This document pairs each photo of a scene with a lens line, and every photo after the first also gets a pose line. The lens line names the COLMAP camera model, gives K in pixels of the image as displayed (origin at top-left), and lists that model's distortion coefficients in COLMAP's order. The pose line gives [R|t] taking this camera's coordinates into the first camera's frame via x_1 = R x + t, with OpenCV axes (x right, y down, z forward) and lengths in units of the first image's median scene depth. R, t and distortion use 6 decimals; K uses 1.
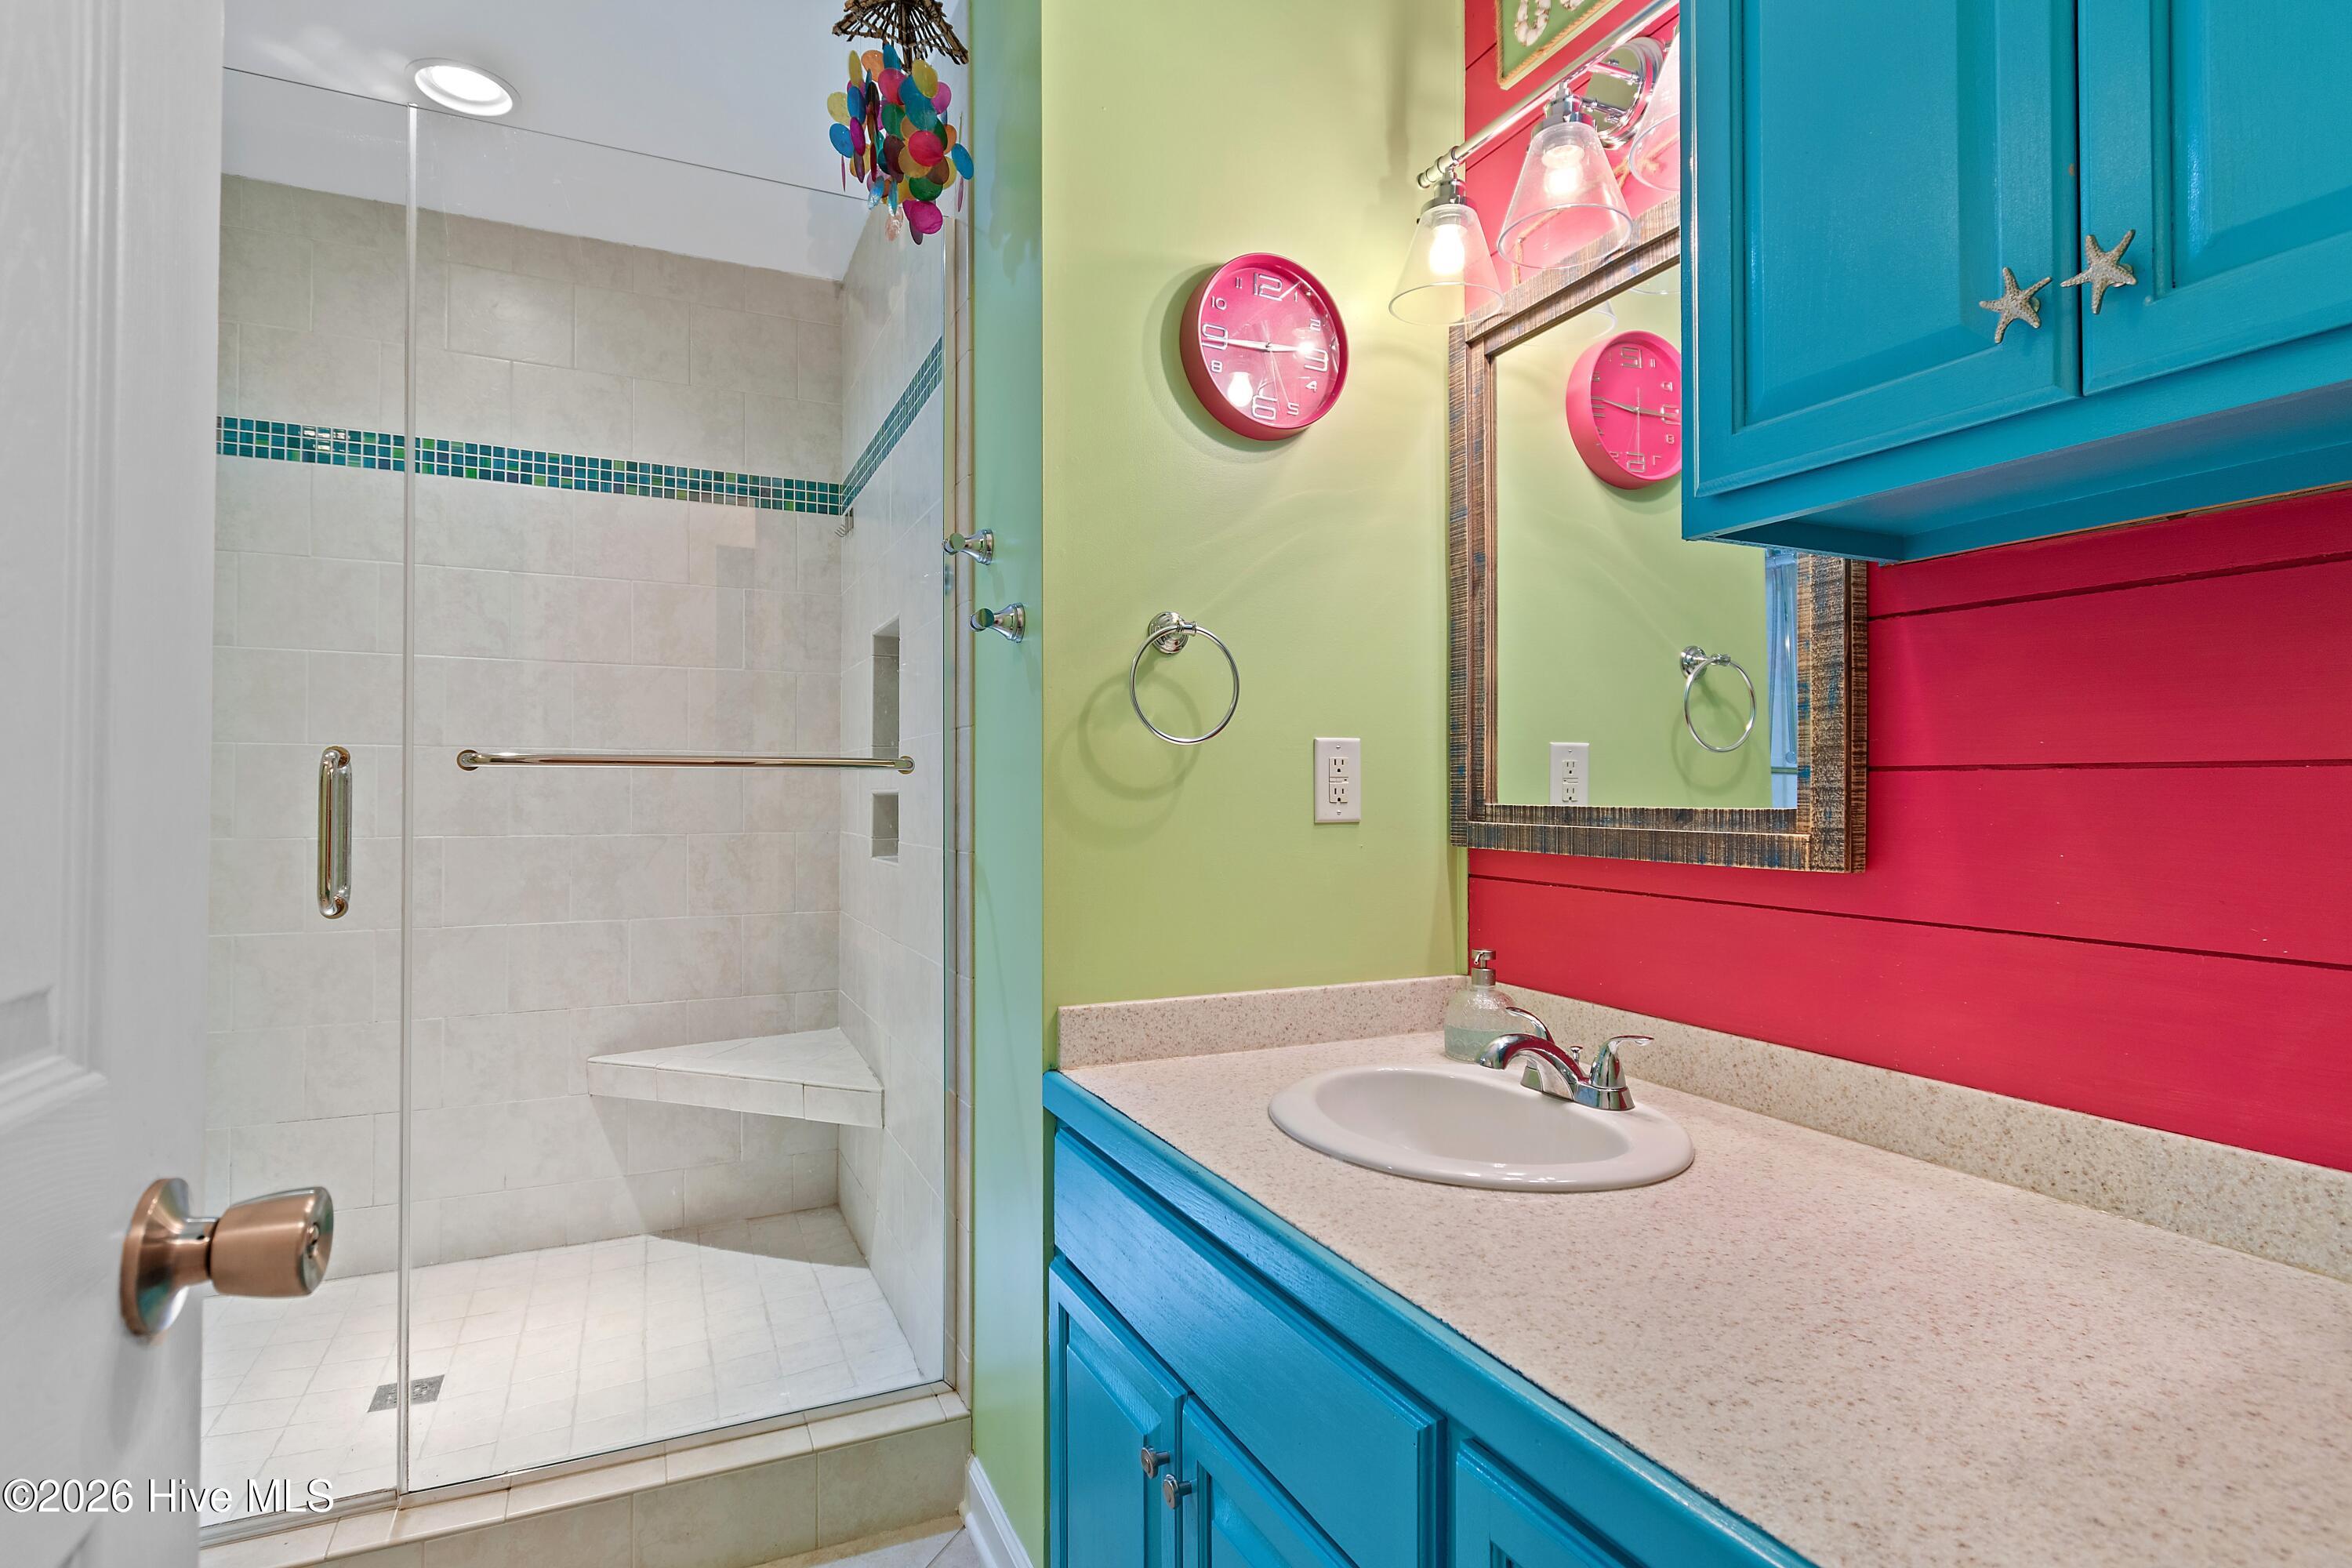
lens RADIAL K [[1195.4, 0, 1175.9], [0, 1195.4, 777.5], [0, 0, 1]] dist [0.001614, -0.000644]
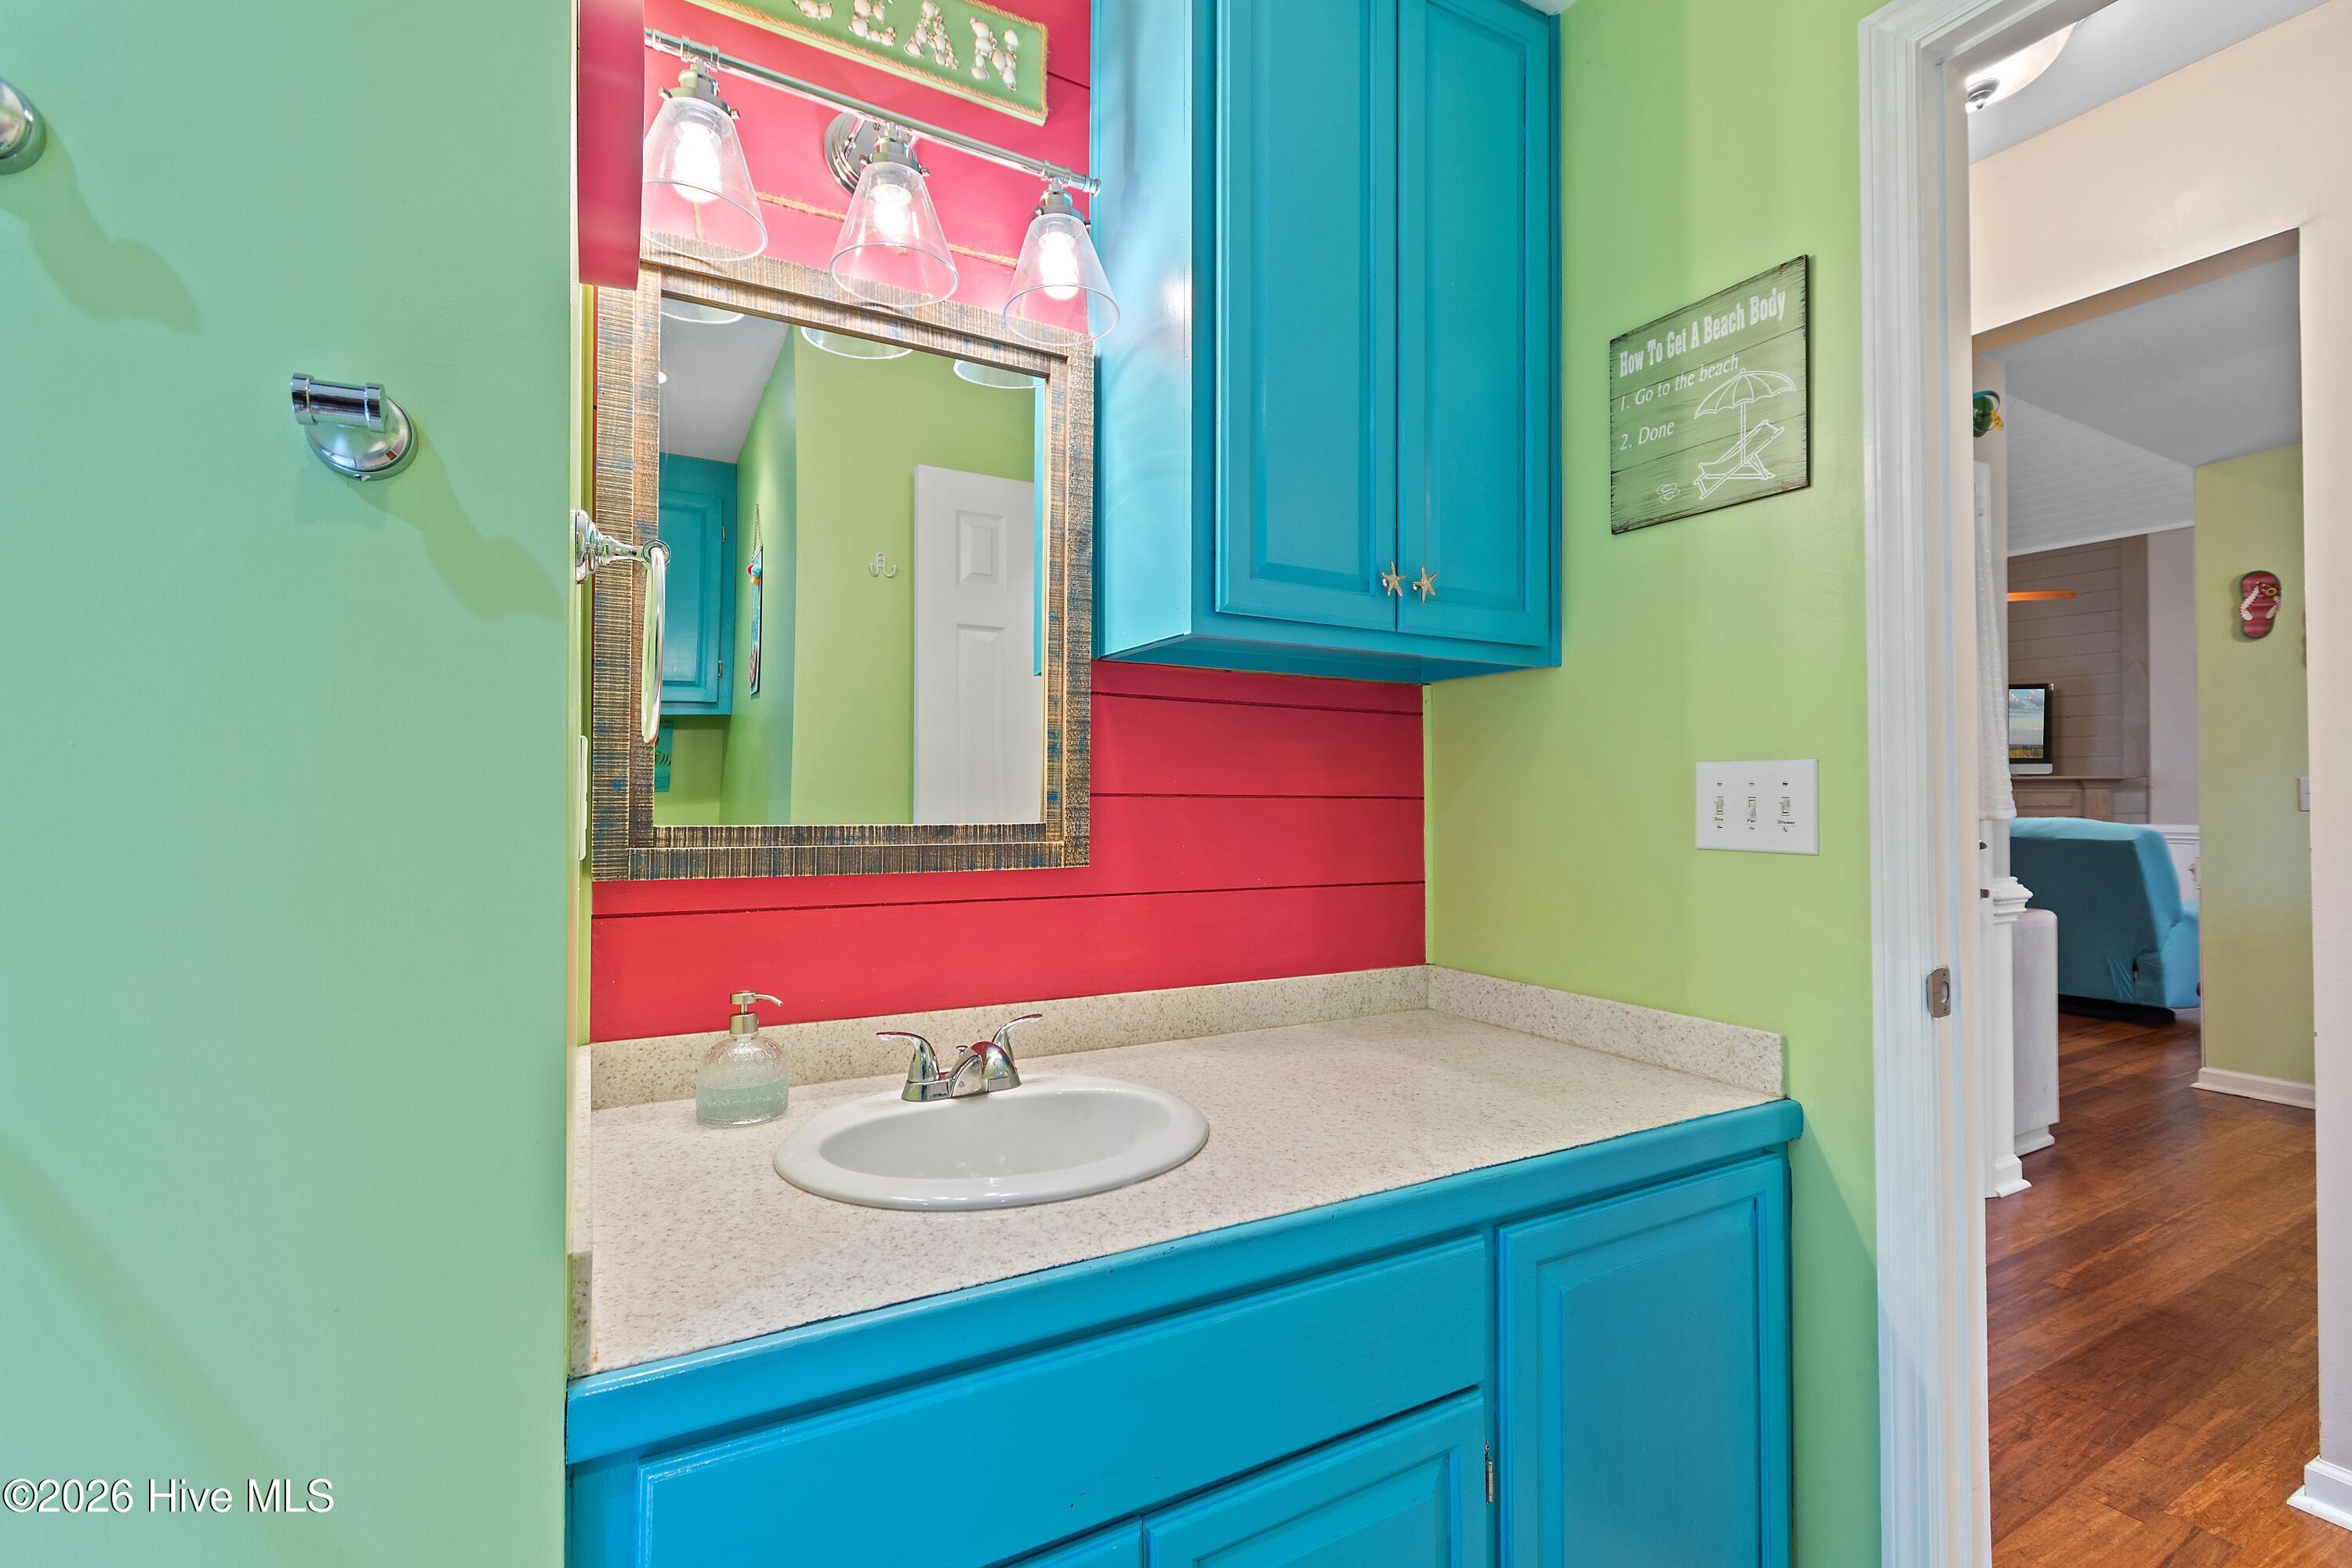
lens RADIAL K [[1039.0, 0, 1176.0], [0, 1039.0, 784.0], [0, 0, 1]] dist [0.004183, -0.001198]
pose [[-0.082536, 0.016070, 0.996459, -0.949037], [-0.014132, 0.999751, -0.017293, 0.000268], [-0.996488, -0.015509, -0.082288, 1.340503]]
